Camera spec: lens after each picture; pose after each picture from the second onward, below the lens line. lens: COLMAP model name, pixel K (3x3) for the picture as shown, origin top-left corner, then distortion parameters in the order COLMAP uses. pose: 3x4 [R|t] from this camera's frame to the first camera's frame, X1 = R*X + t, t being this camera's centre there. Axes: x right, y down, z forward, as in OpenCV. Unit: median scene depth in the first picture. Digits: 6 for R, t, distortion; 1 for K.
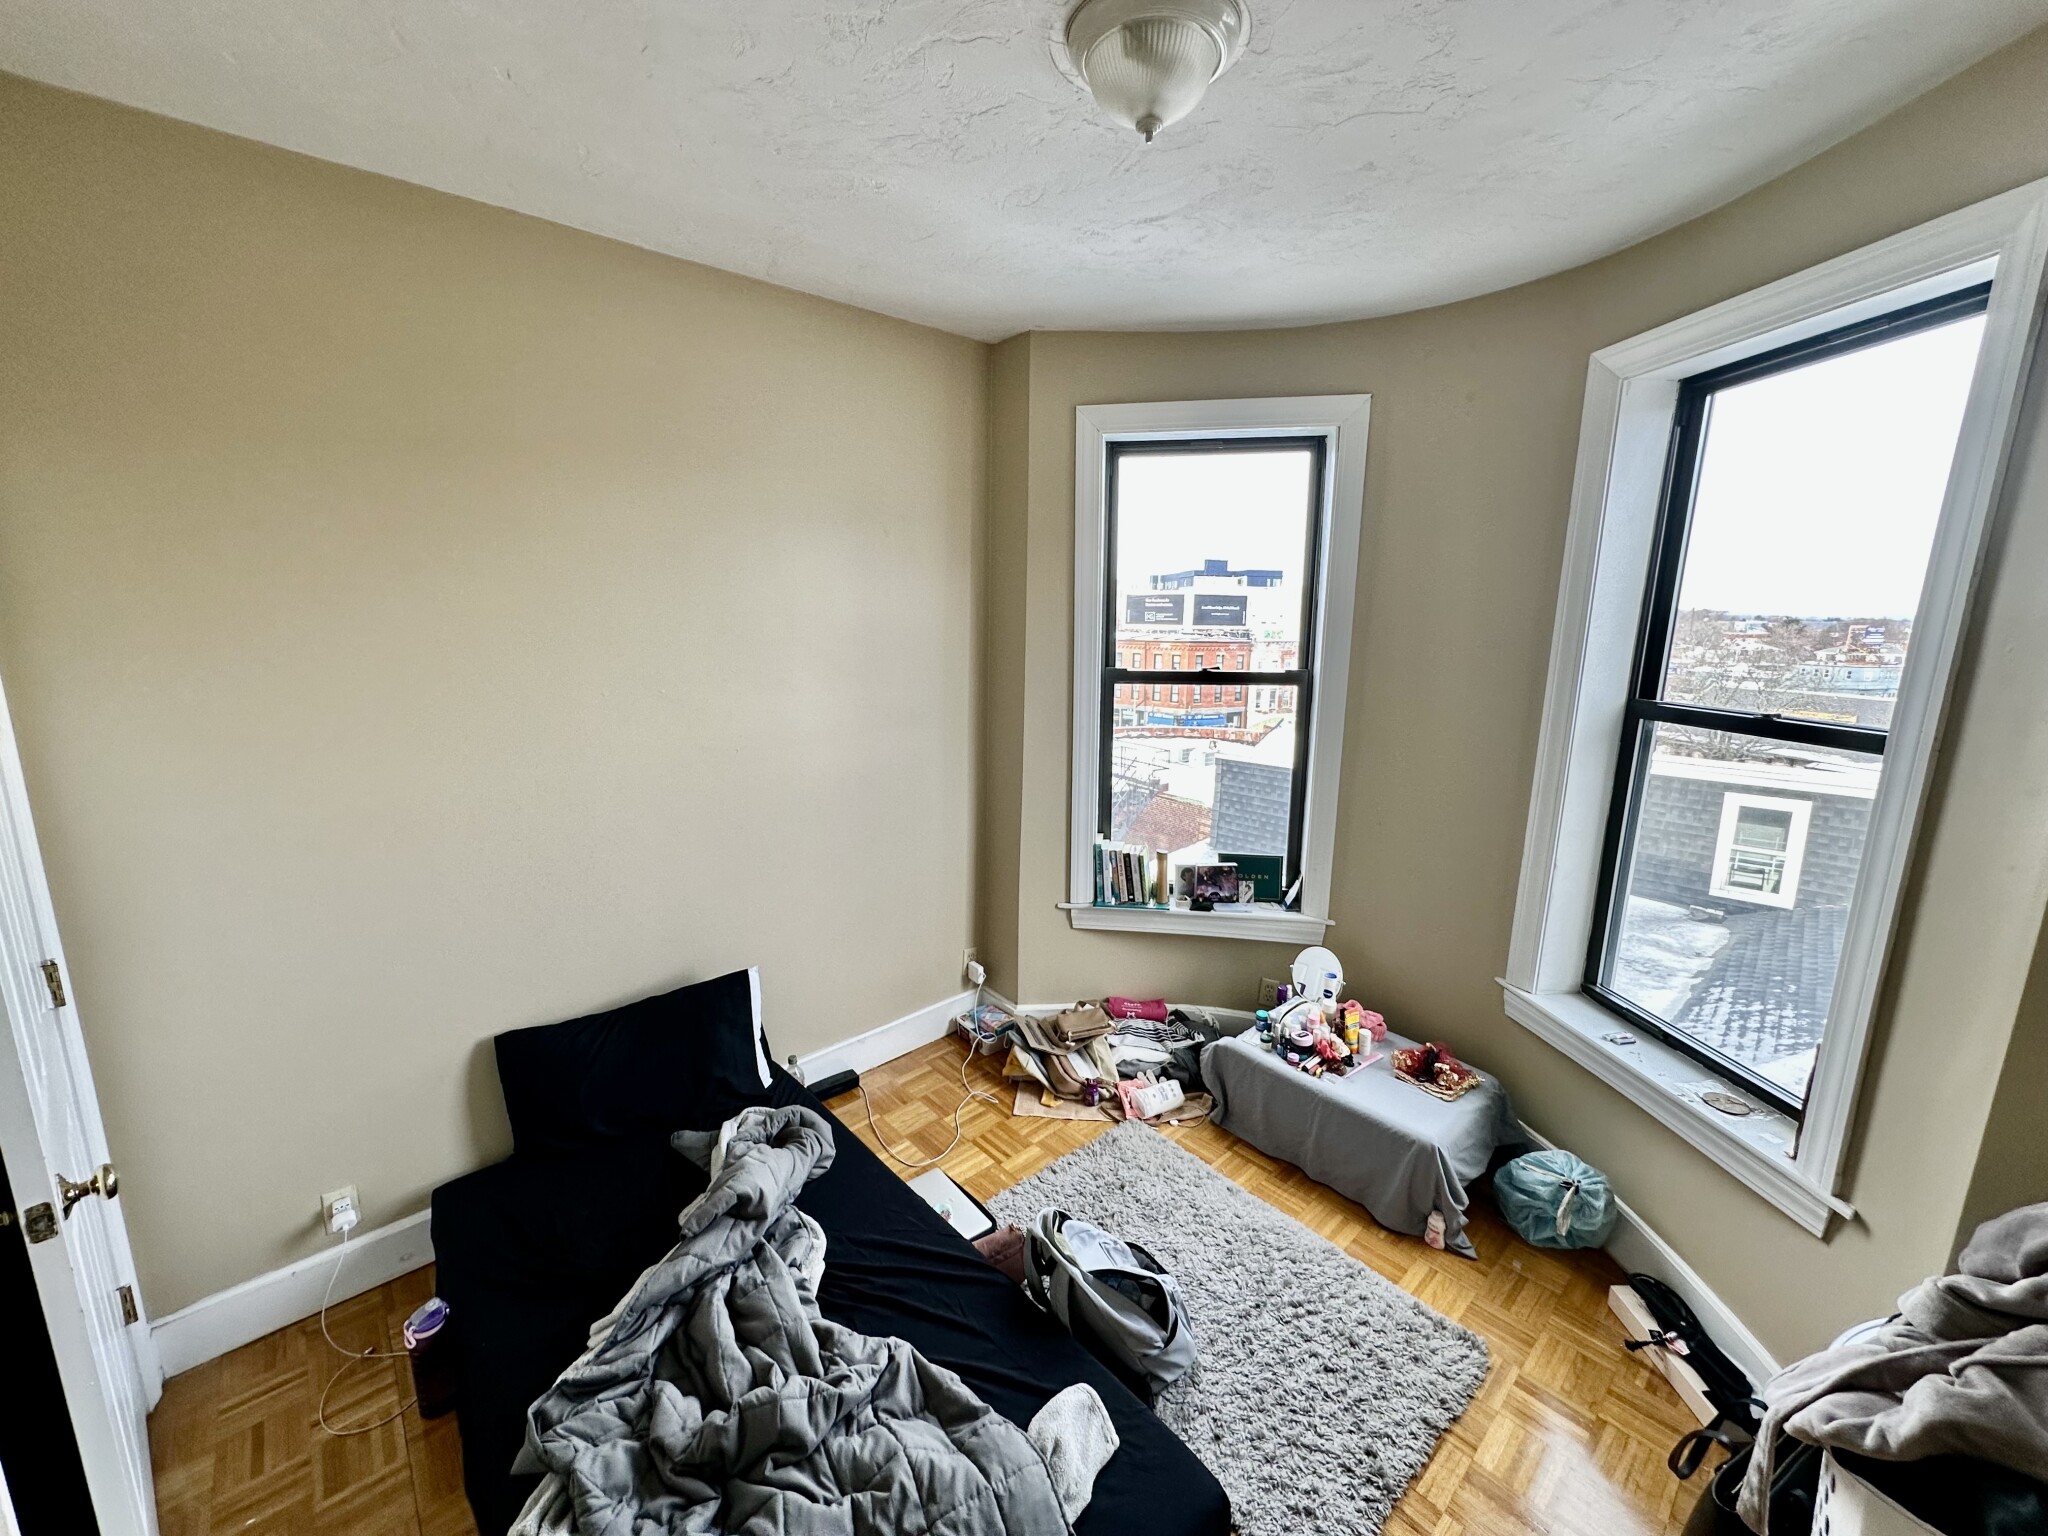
lens RADIAL K [[810.0, 0, 1022.8], [0, 810.0, 766.9], [0, 0, 1]] dist [-0.003977, 0.001099]
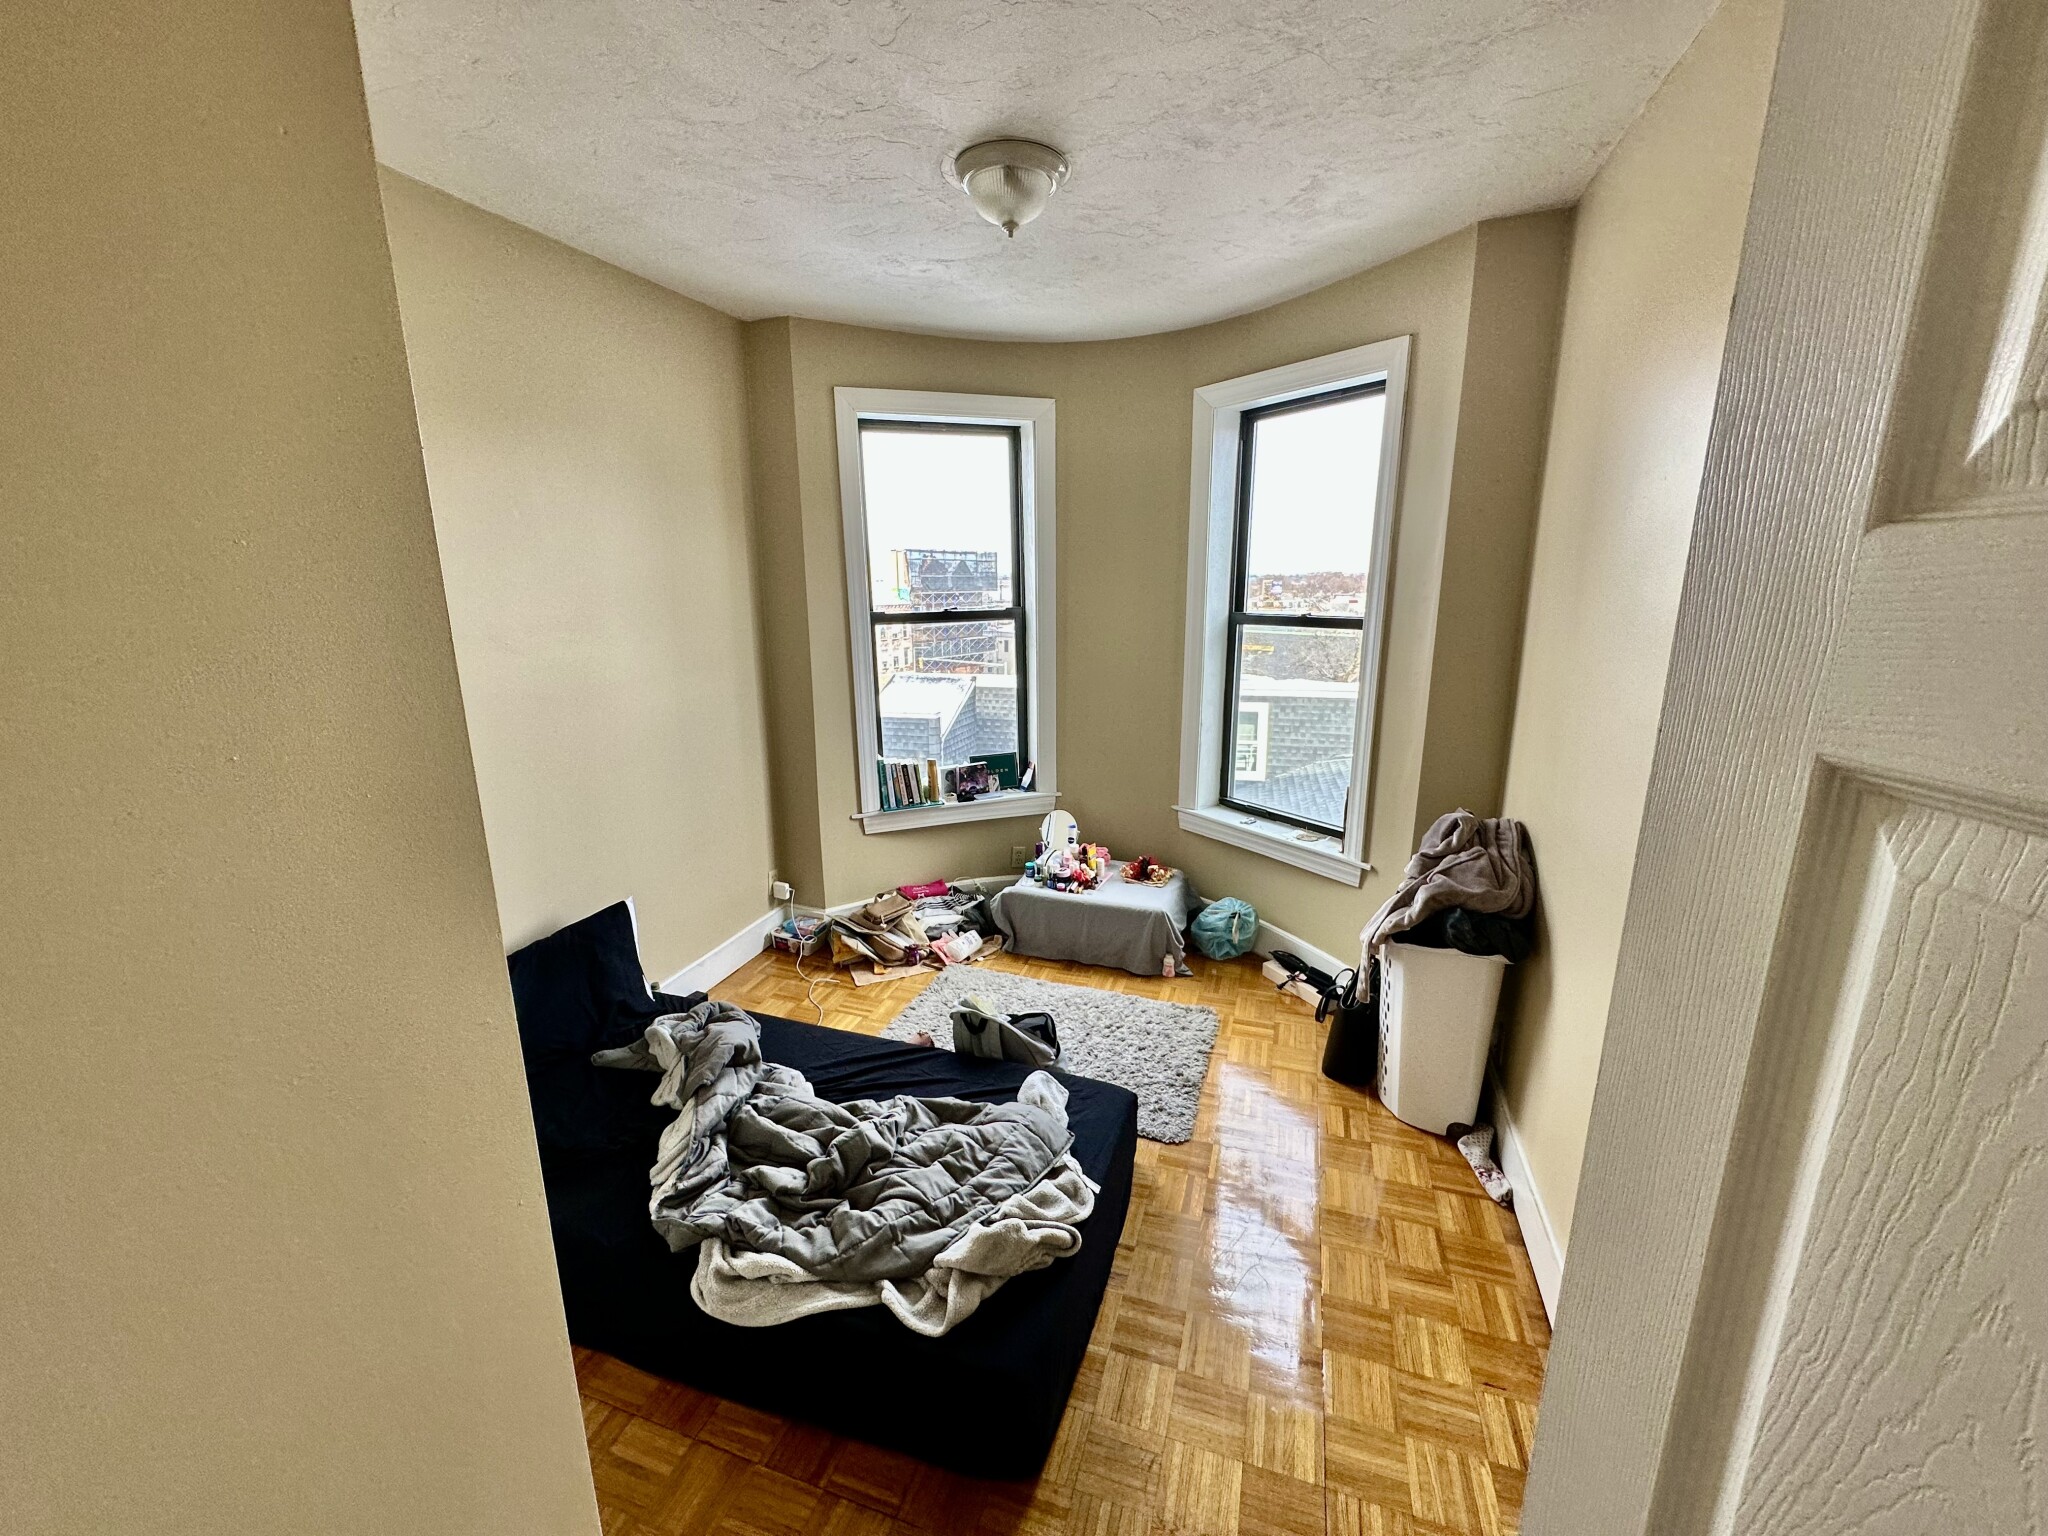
lens RADIAL K [[810.0, 0, 1022.8], [0, 810.0, 766.9], [0, 0, 1]] dist [-0.003977, 0.001099]
pose [[0.873275, -0.127558, 0.470234, -0.327200], [0.108653, 0.991802, 0.067262, 0.054426], [-0.474959, -0.007646, 0.879975, -0.173414]]
